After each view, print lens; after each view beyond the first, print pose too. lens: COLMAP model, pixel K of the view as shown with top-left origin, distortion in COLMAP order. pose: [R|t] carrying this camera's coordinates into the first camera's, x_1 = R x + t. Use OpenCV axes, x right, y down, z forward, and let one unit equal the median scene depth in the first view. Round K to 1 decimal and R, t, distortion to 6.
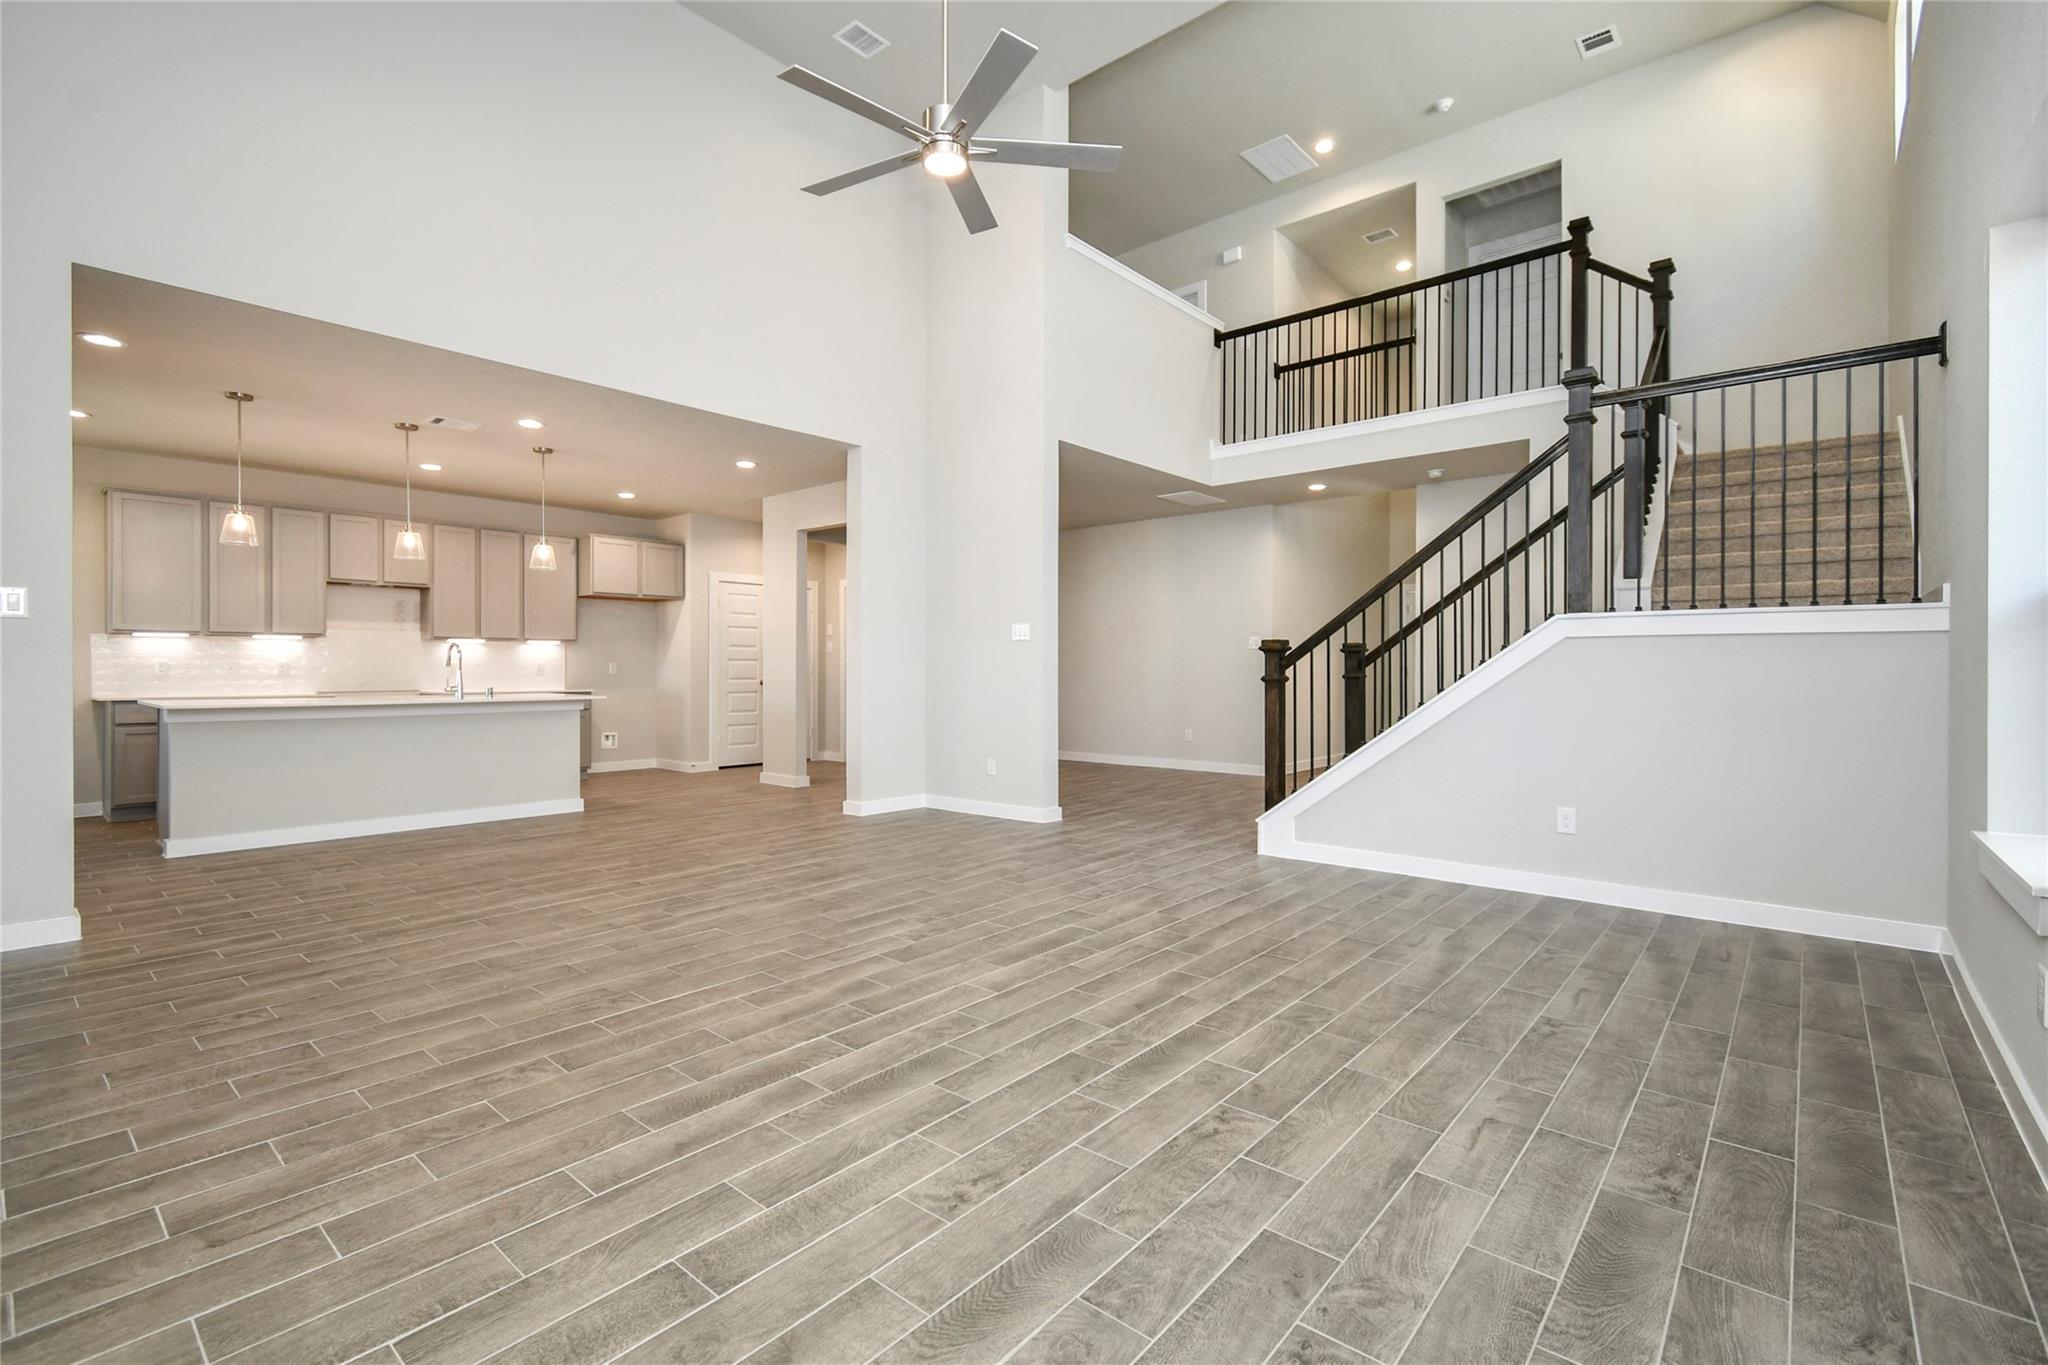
lens RADIAL K [[915.1, 0, 1027.5], [0, 915.1, 675.3], [0, 0, 1]] dist [-0.002323, -0.000250]
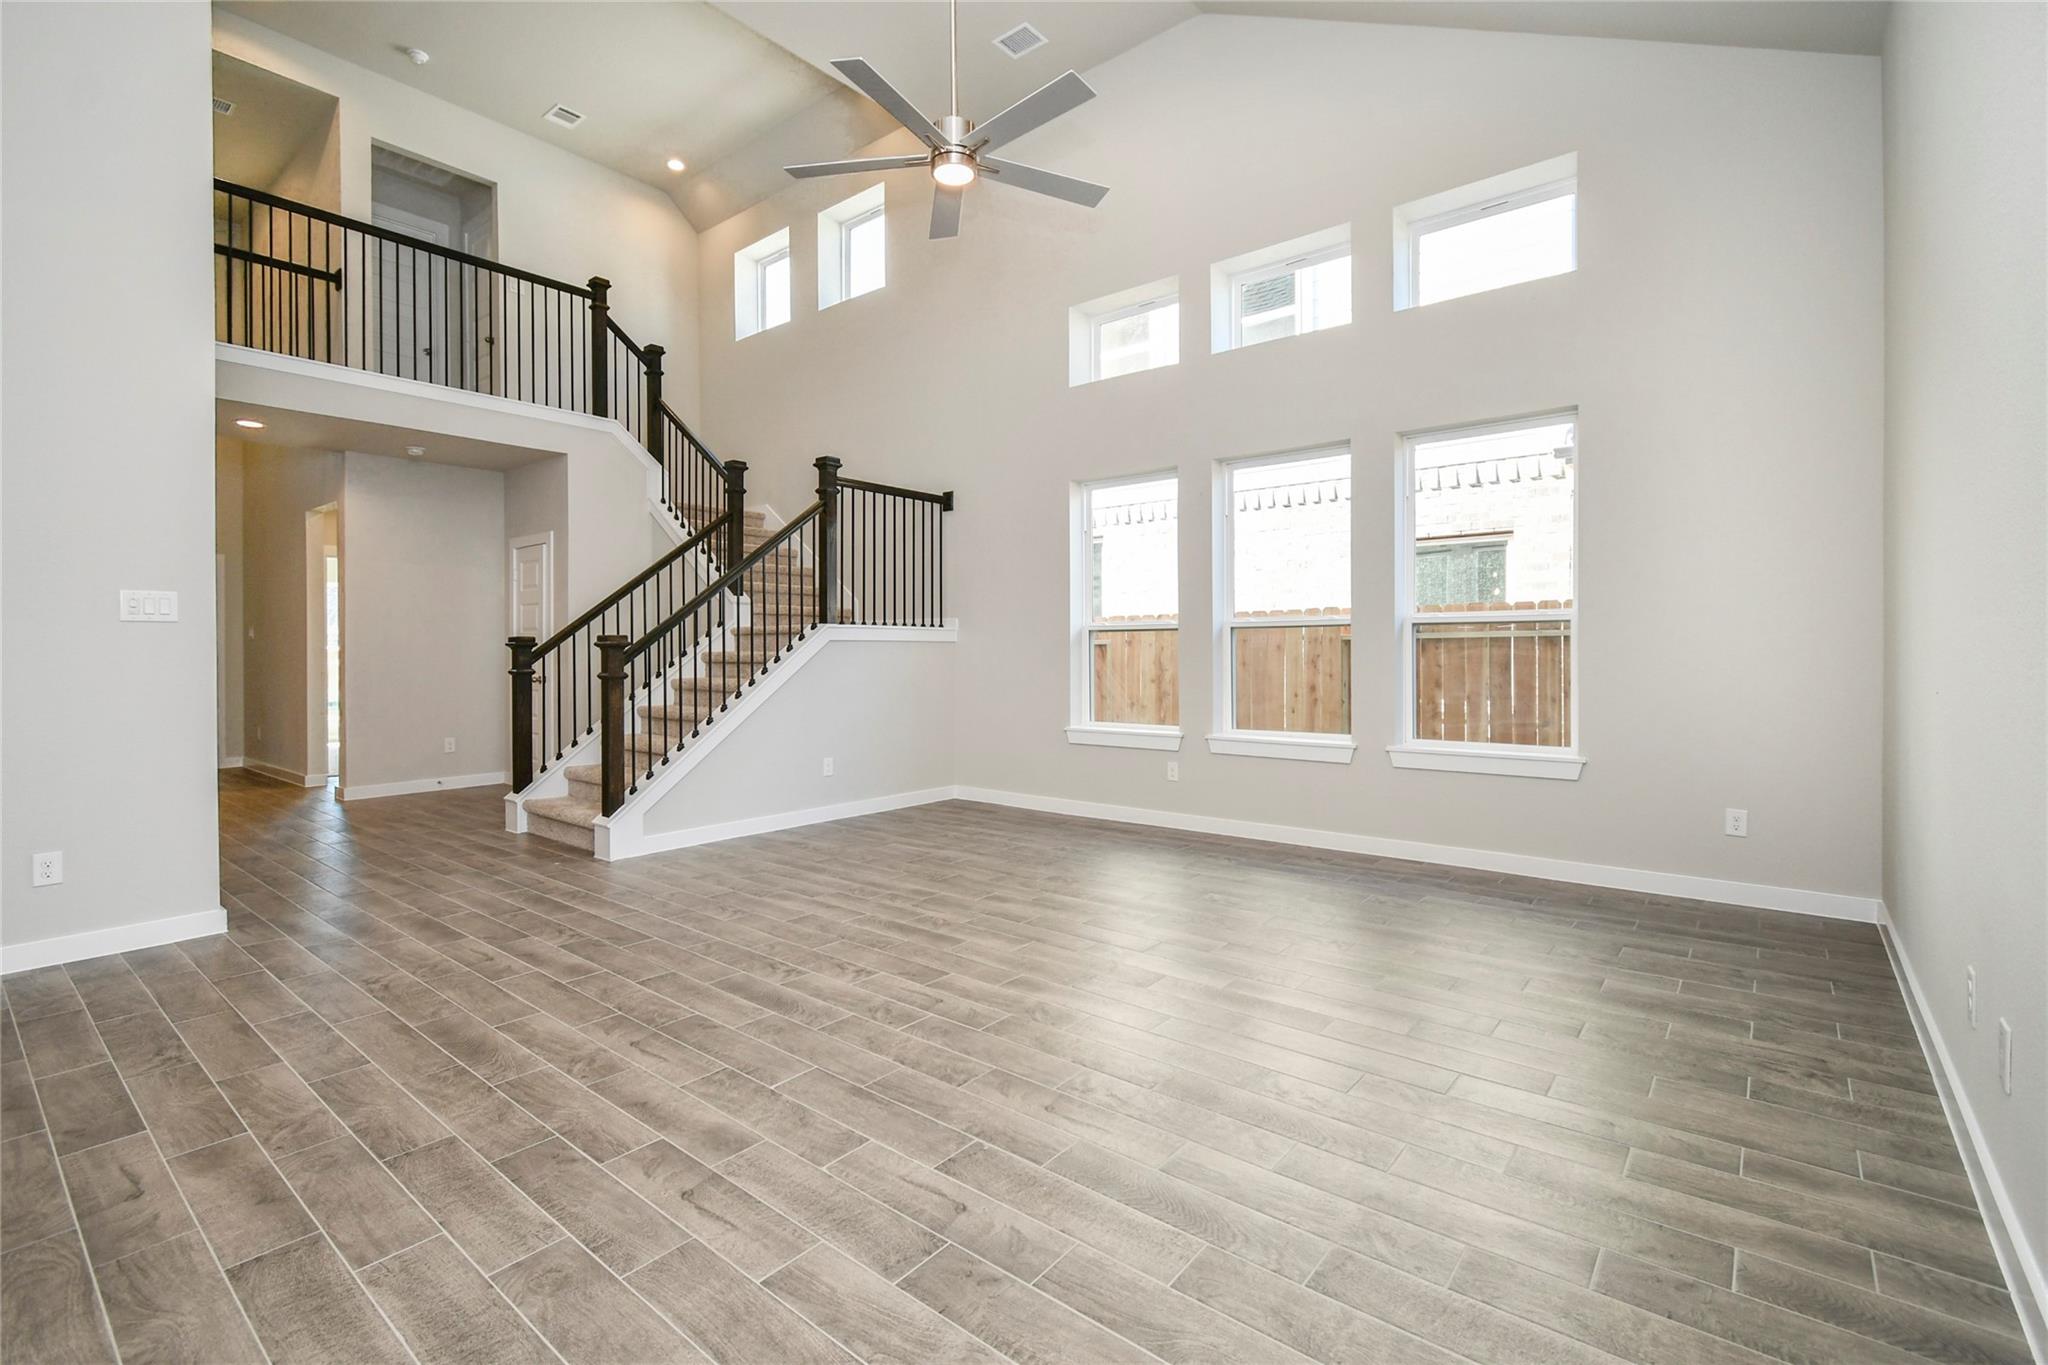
lens RADIAL K [[892.1, 0, 1008.1], [0, 892.1, 679.6], [0, 0, 1]] dist [-0.002866, -0.000144]
pose [[0.000704, -0.034955, 0.999389, -0.953580], [0.011143, 0.999327, 0.034945, -0.030802], [-0.999938, 0.011112, 0.001093, 0.822699]]
